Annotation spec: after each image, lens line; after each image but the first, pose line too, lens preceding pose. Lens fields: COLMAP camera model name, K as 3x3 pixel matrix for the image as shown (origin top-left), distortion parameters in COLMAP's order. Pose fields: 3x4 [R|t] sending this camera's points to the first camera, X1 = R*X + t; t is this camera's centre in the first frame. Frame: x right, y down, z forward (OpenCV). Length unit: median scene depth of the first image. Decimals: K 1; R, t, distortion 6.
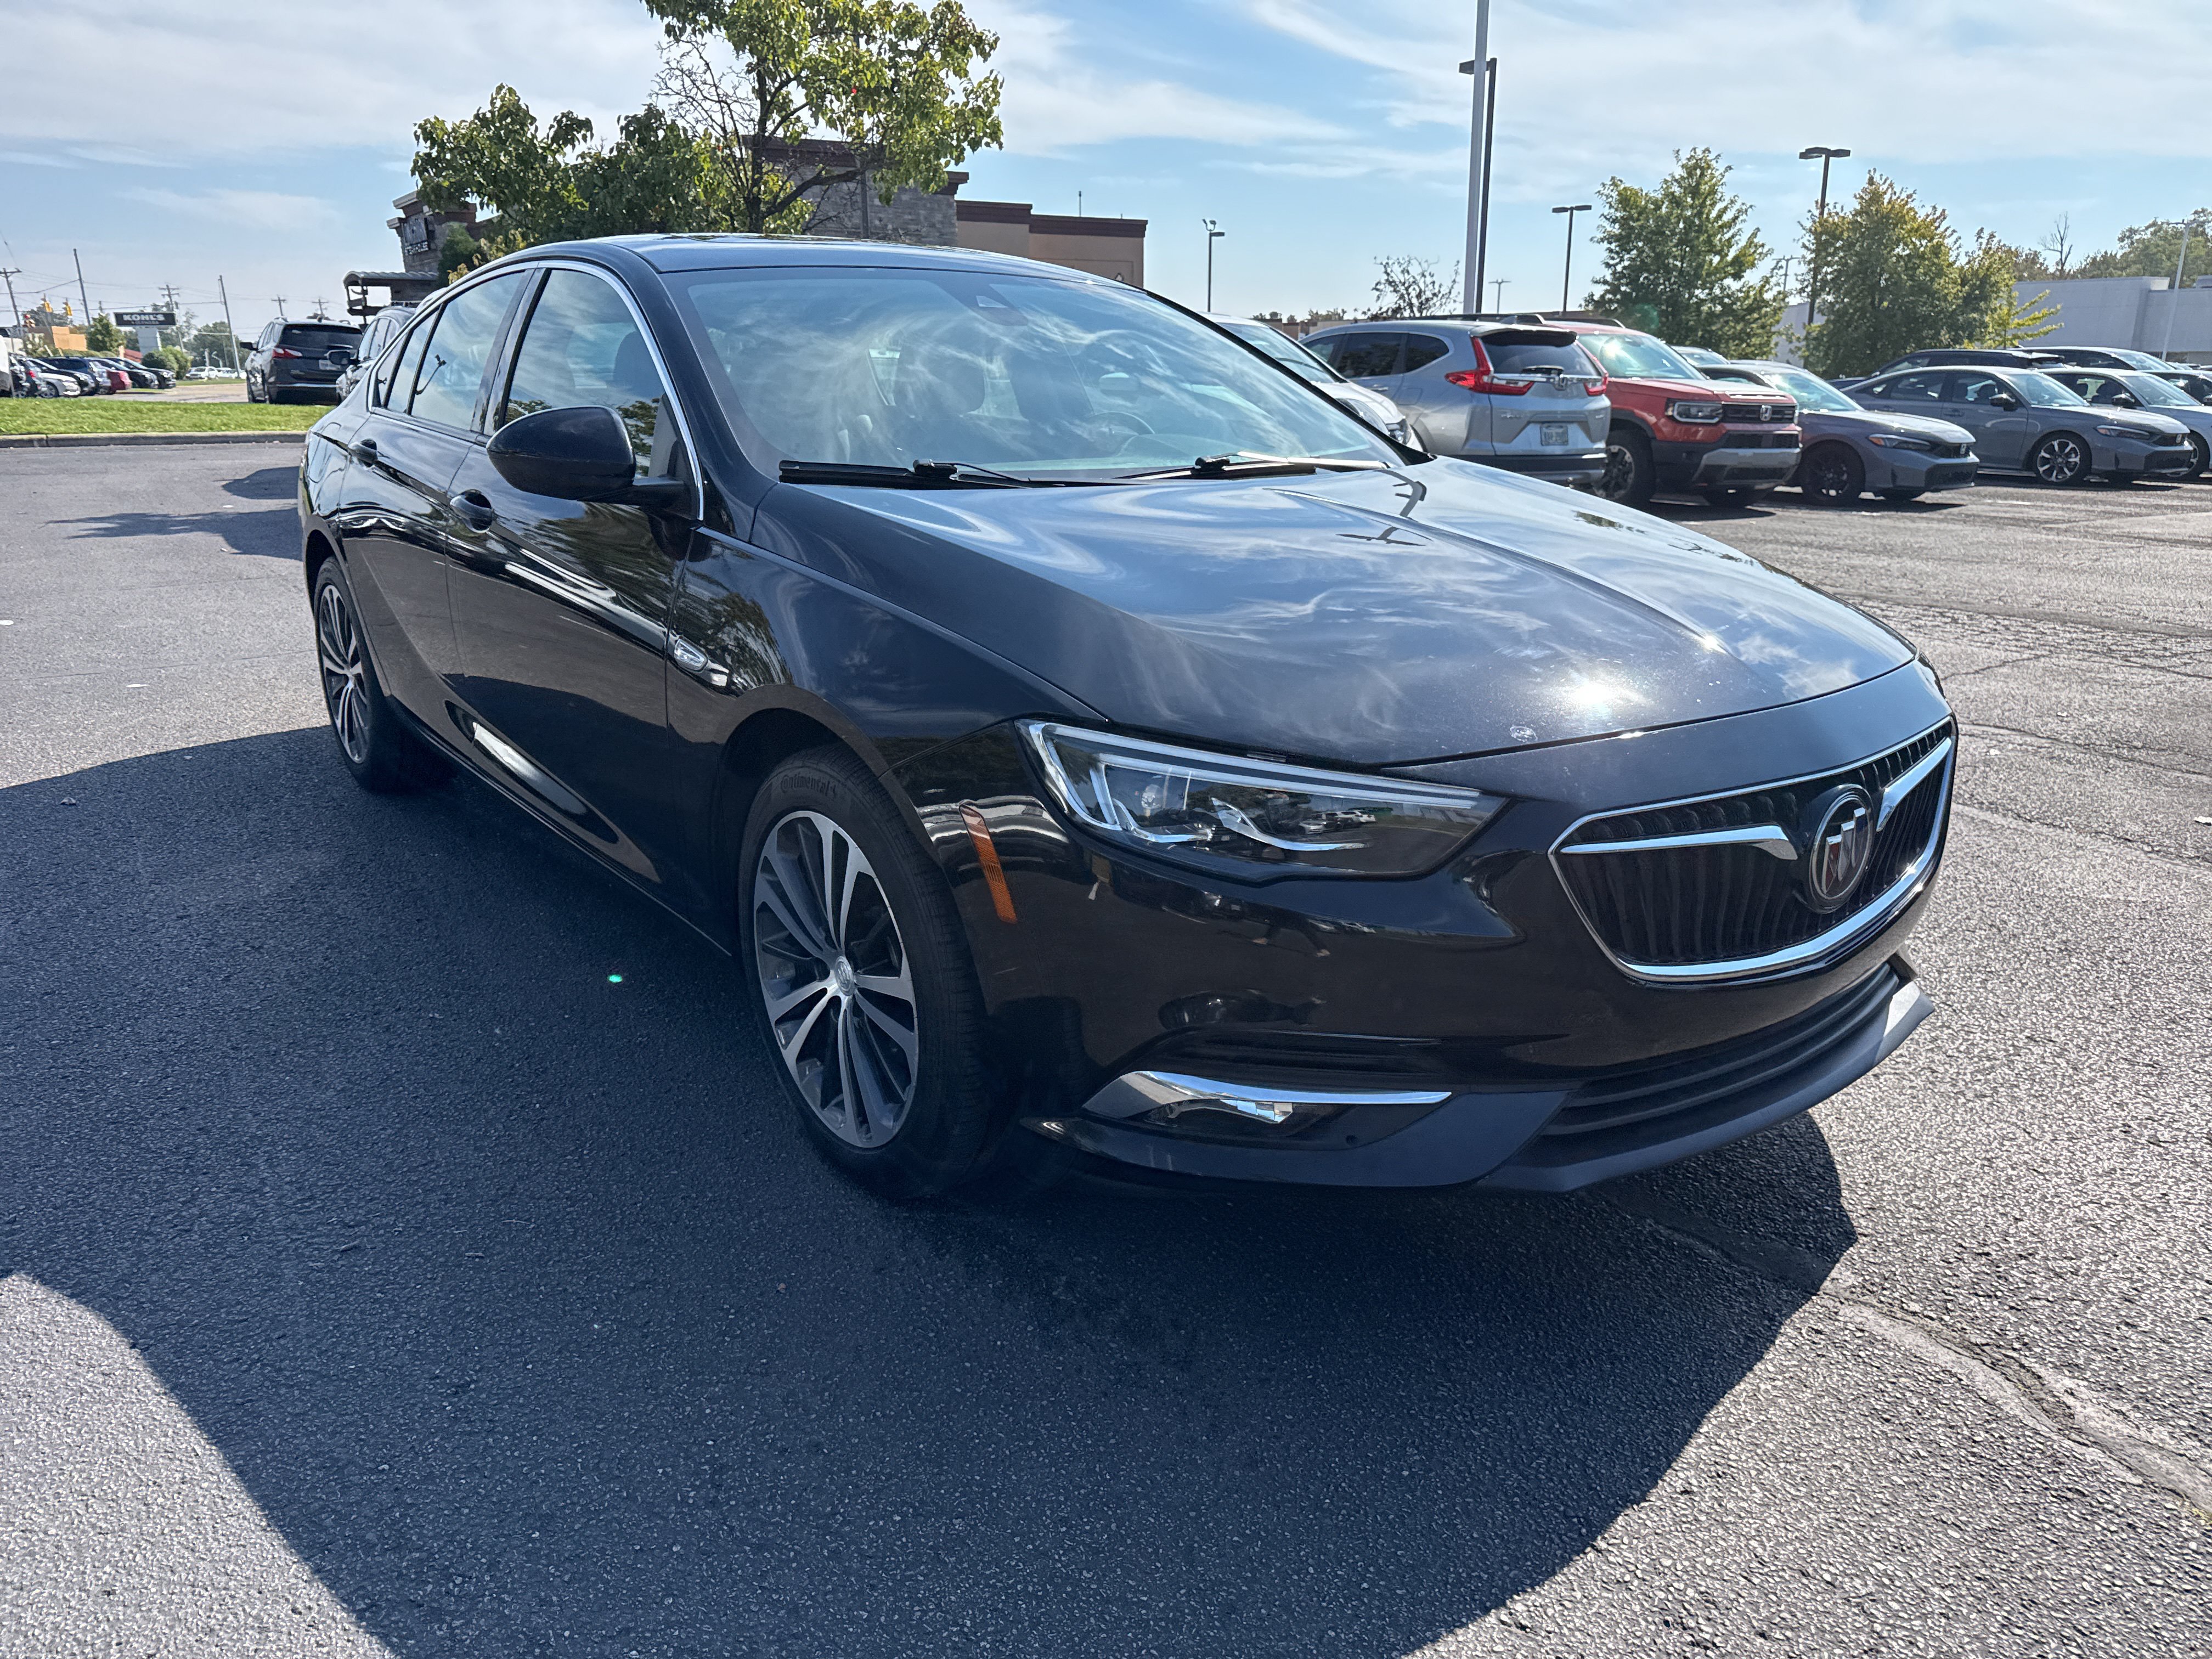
lens RADIAL K [[1561.2, 0, 1109.6], [0, 1561.2, 832.6], [0, 0, 1]] dist [0.019172, -0.021472]
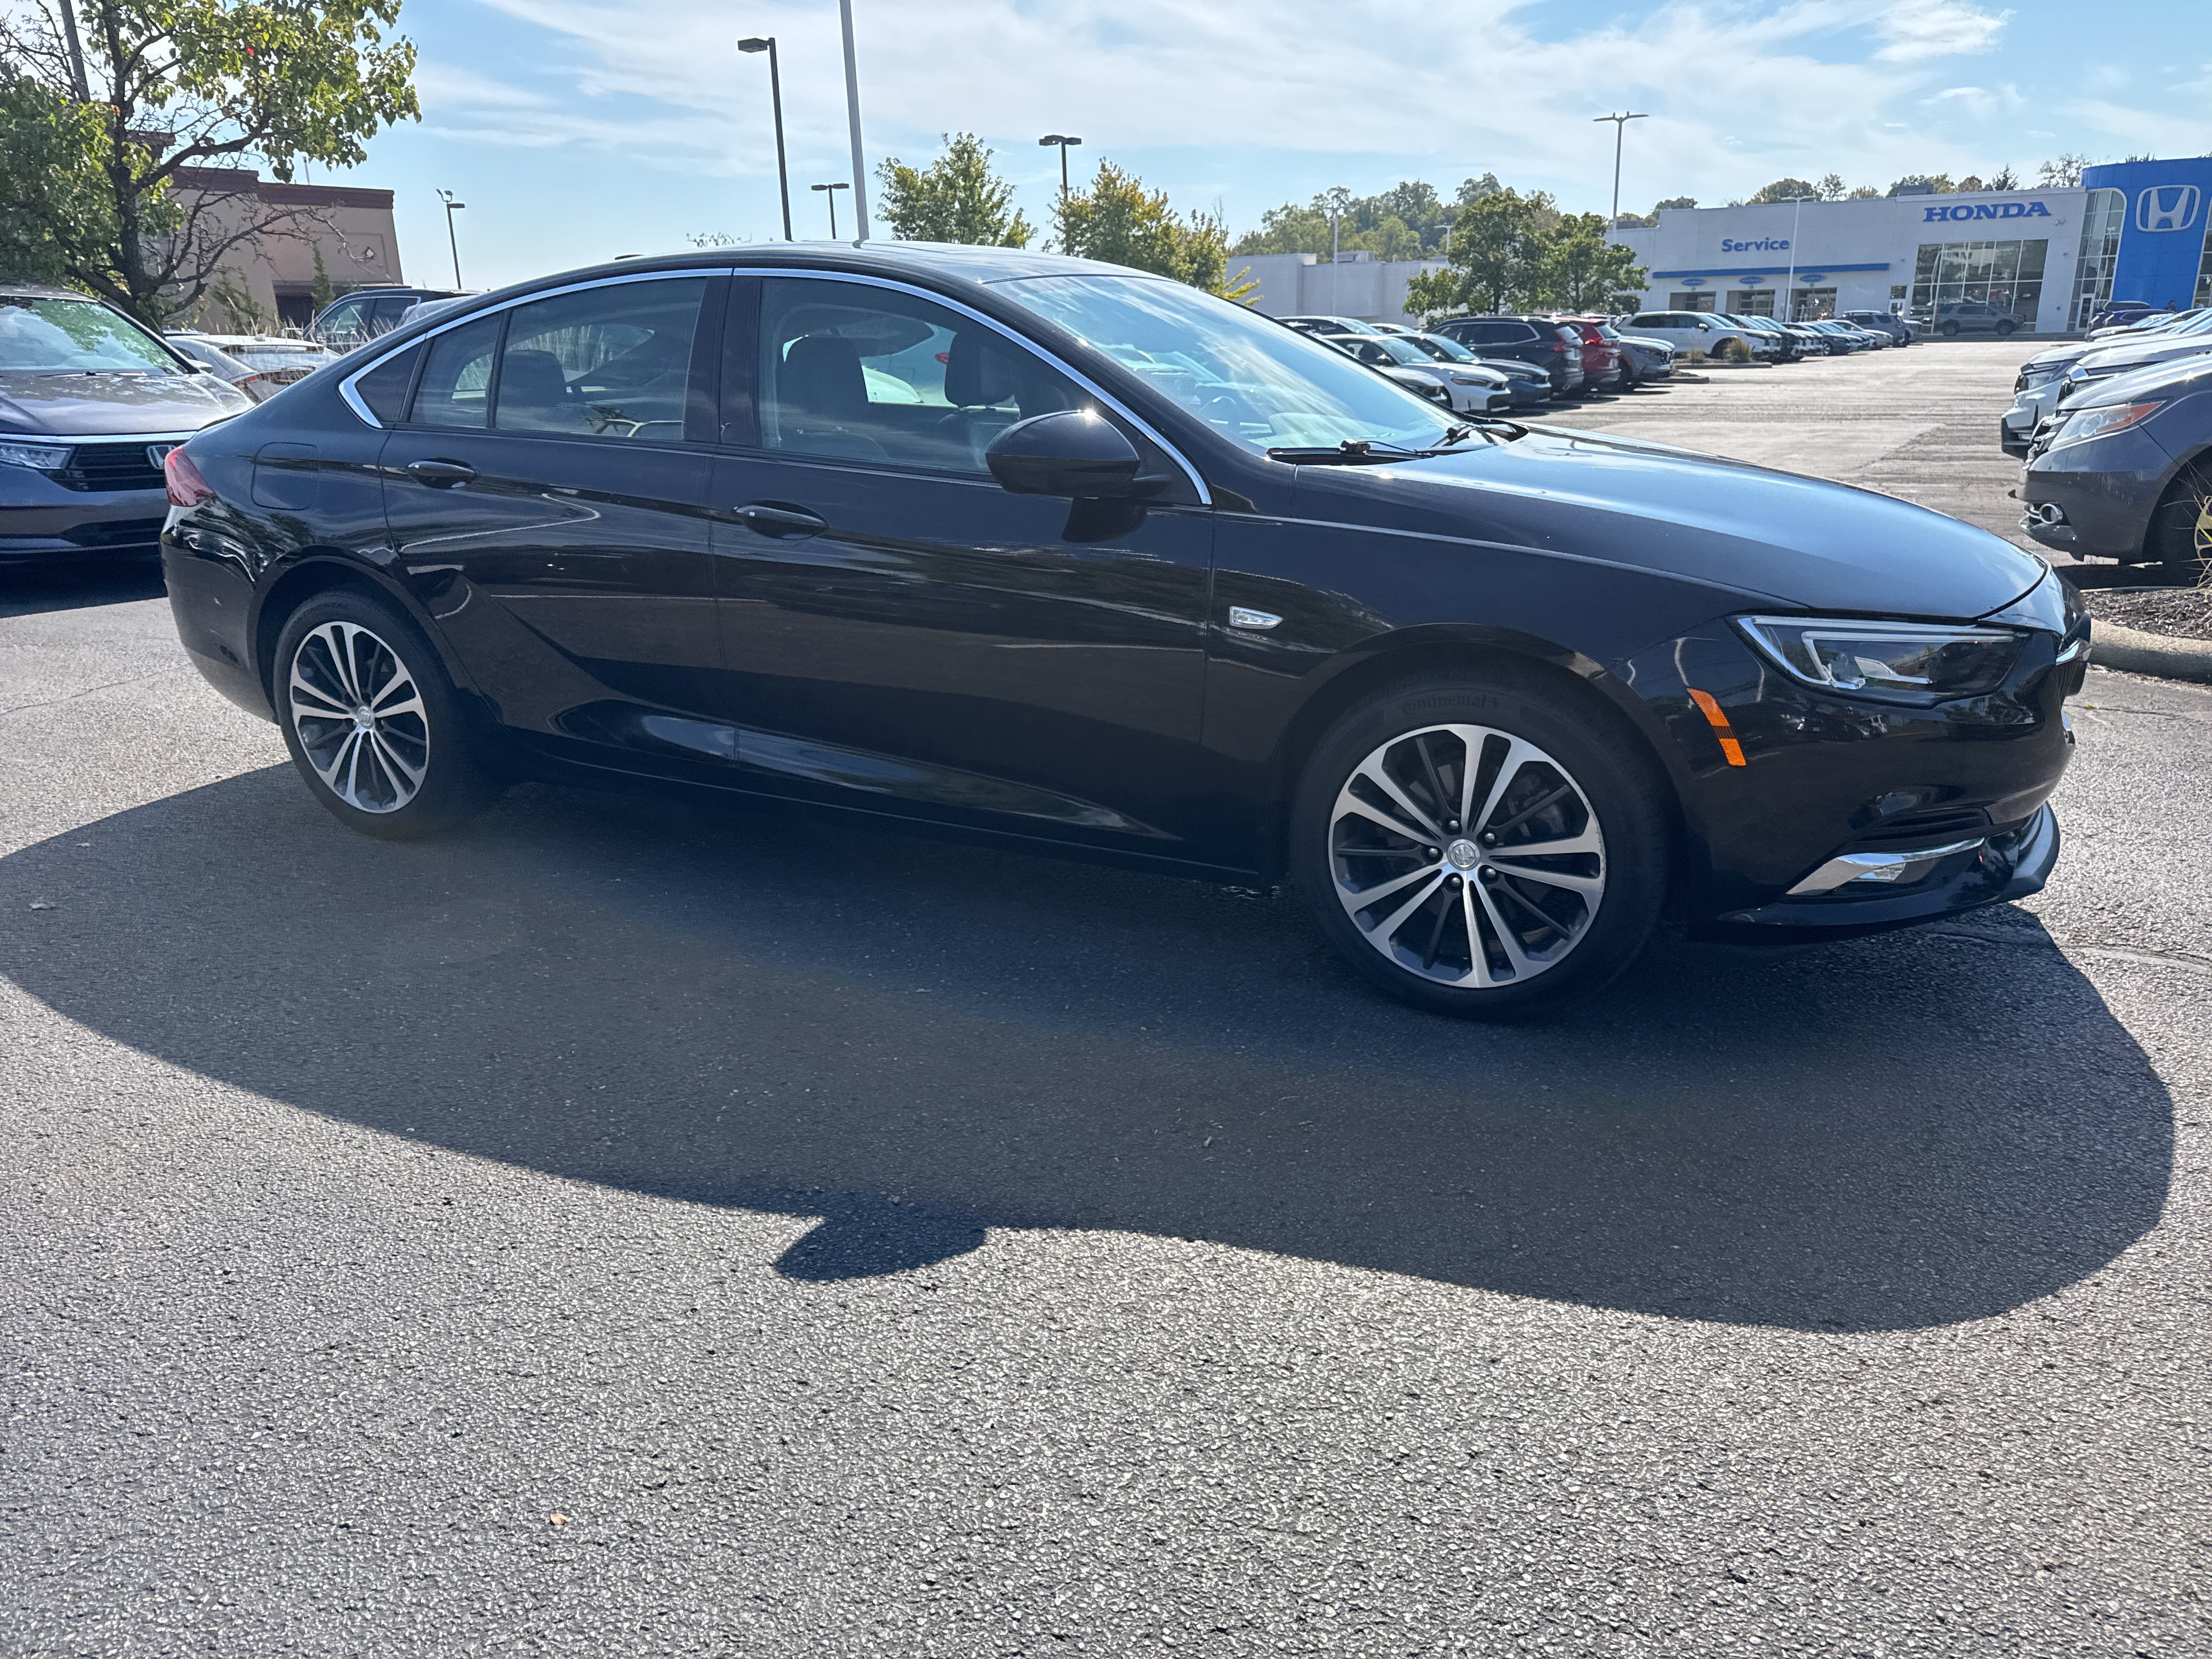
lens RADIAL K [[1561.2, 0, 1109.0], [0, 1561.2, 828.9], [0, 0, 1]] dist [0.019172, -0.021472]
pose [[0.897531, -0.153034, 0.413544, -0.155967], [0.148041, 0.987988, 0.044312, -0.004321], [-0.415357, 0.021450, 0.909405, -0.002746]]
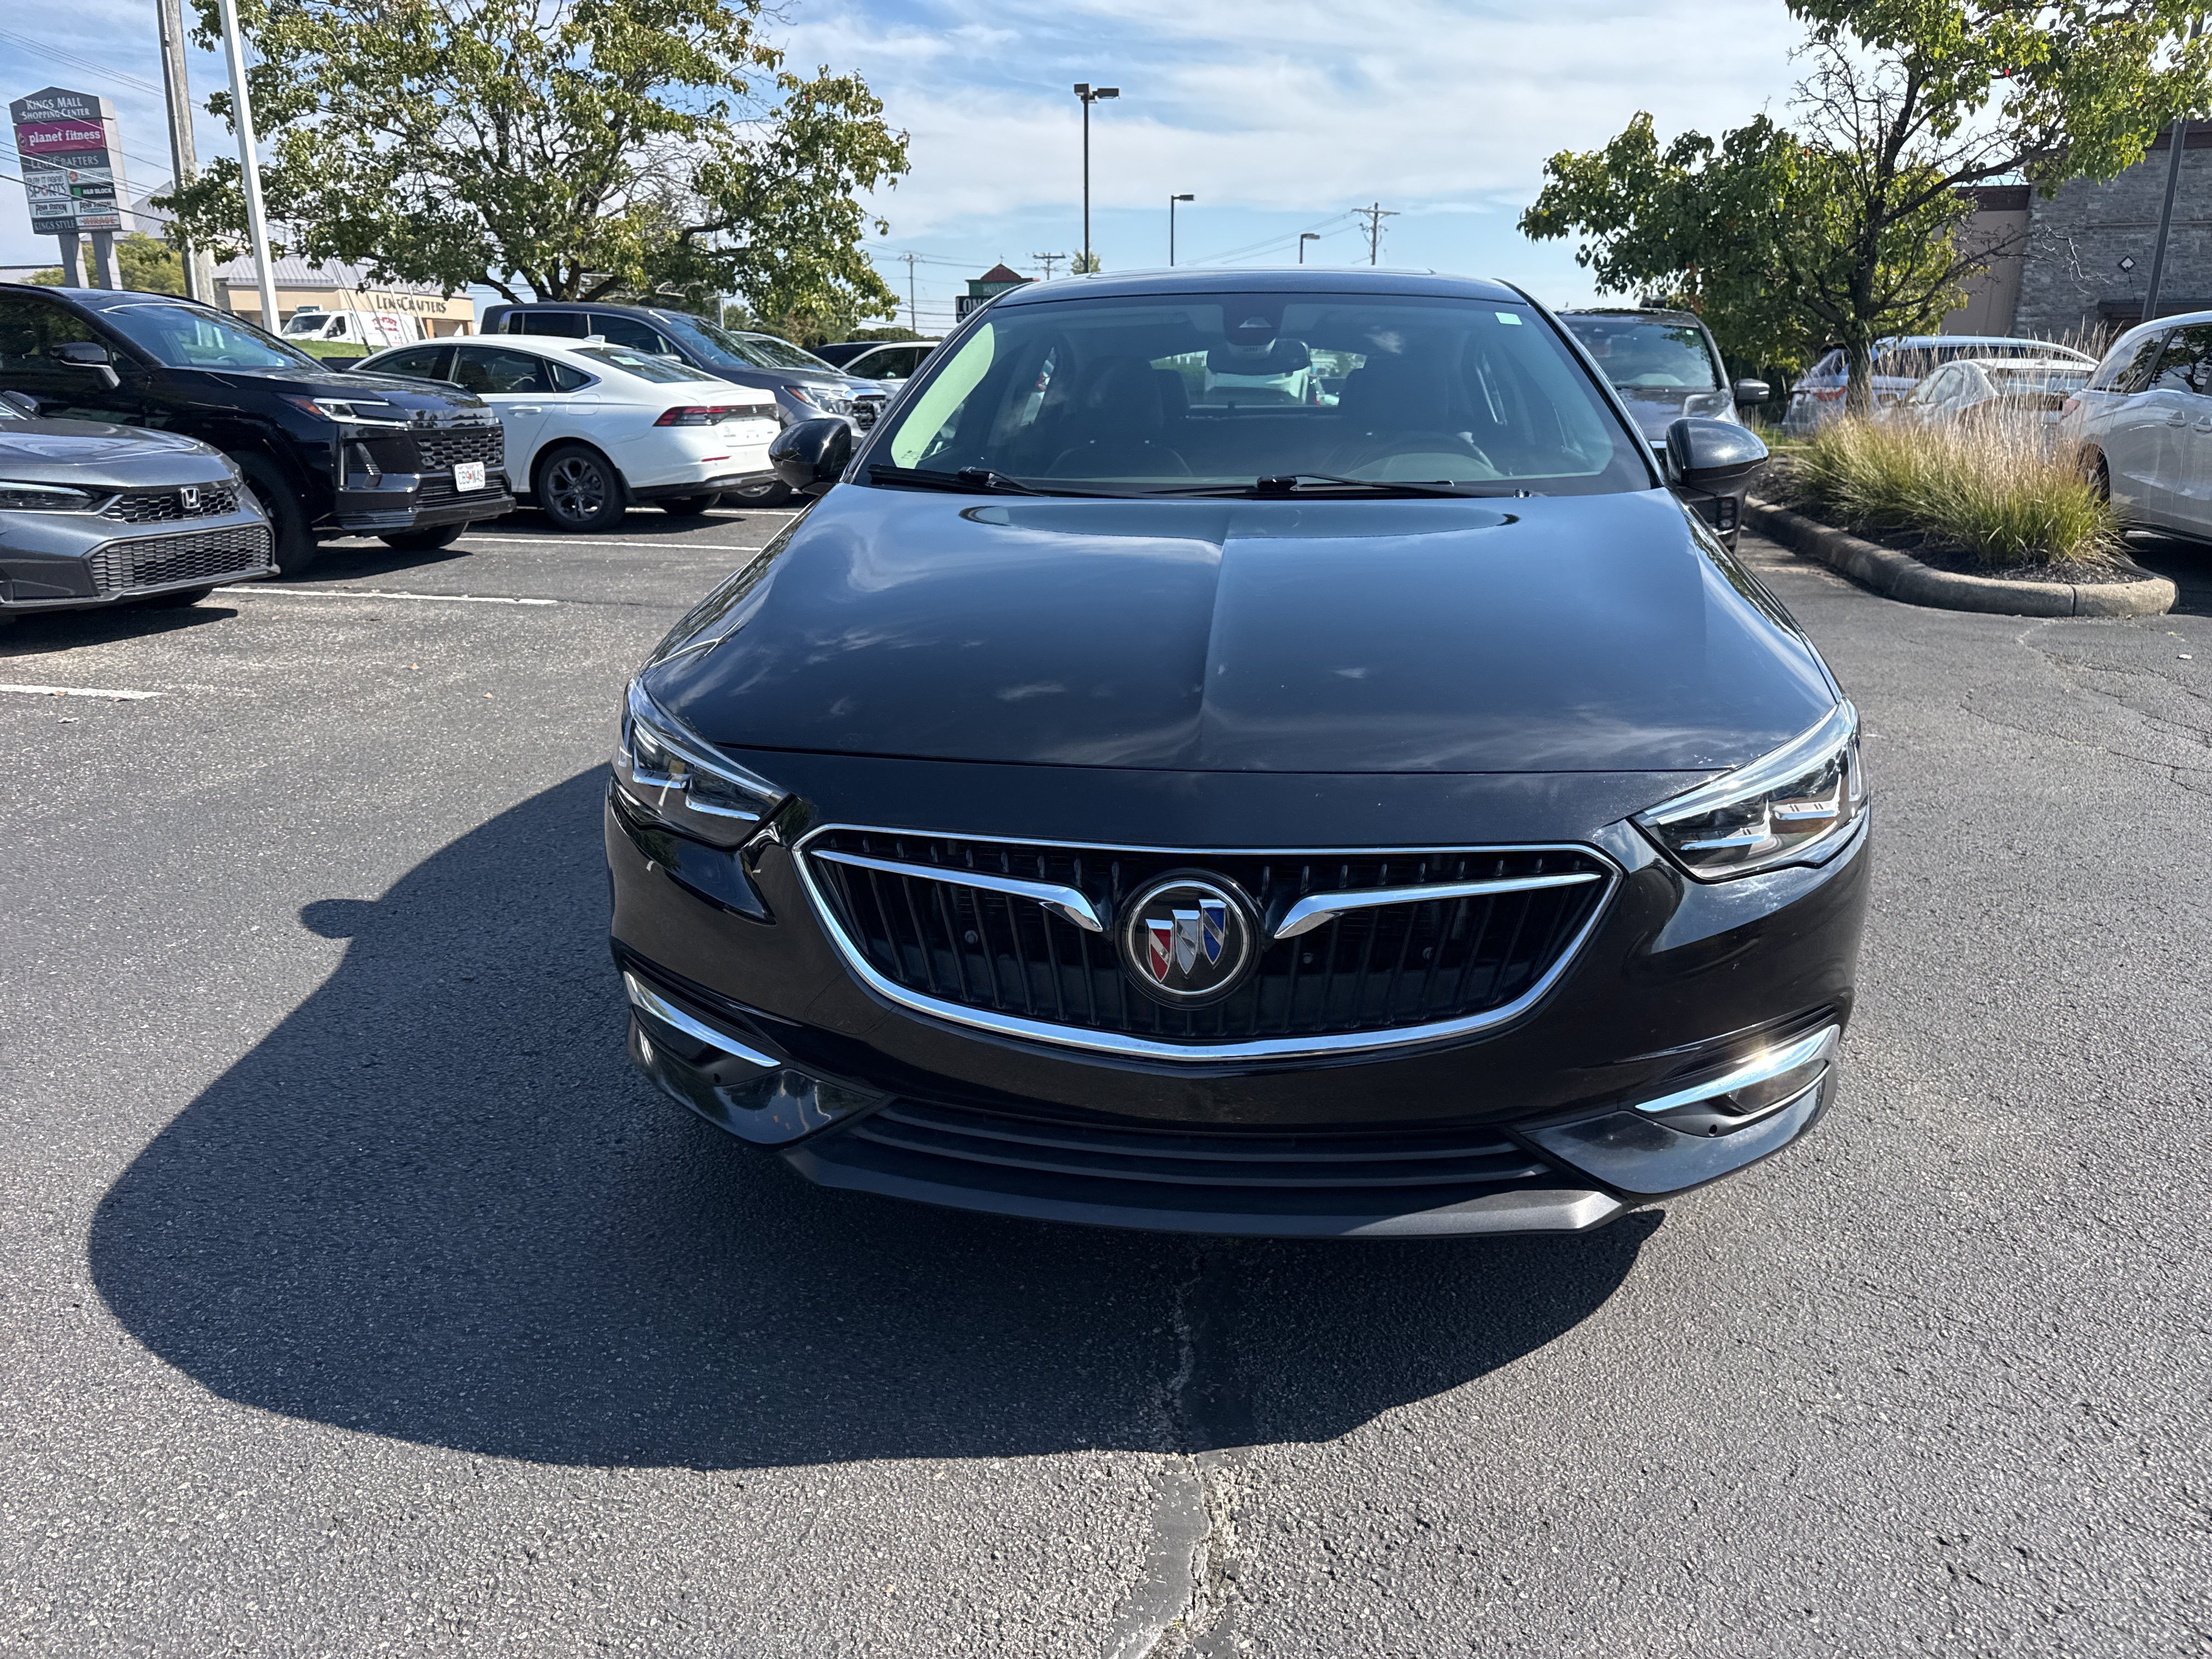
lens RADIAL K [[1561.2, 0, 1111.8], [0, 1561.2, 835.0], [0, 0, 1]] dist [0.019172, -0.021472]
pose [[0.718099, 0.192462, -0.668799, 0.143290], [-0.198513, 0.977721, 0.068215, -0.013960], [0.667028, 0.083780, 0.740307, 0.046787]]
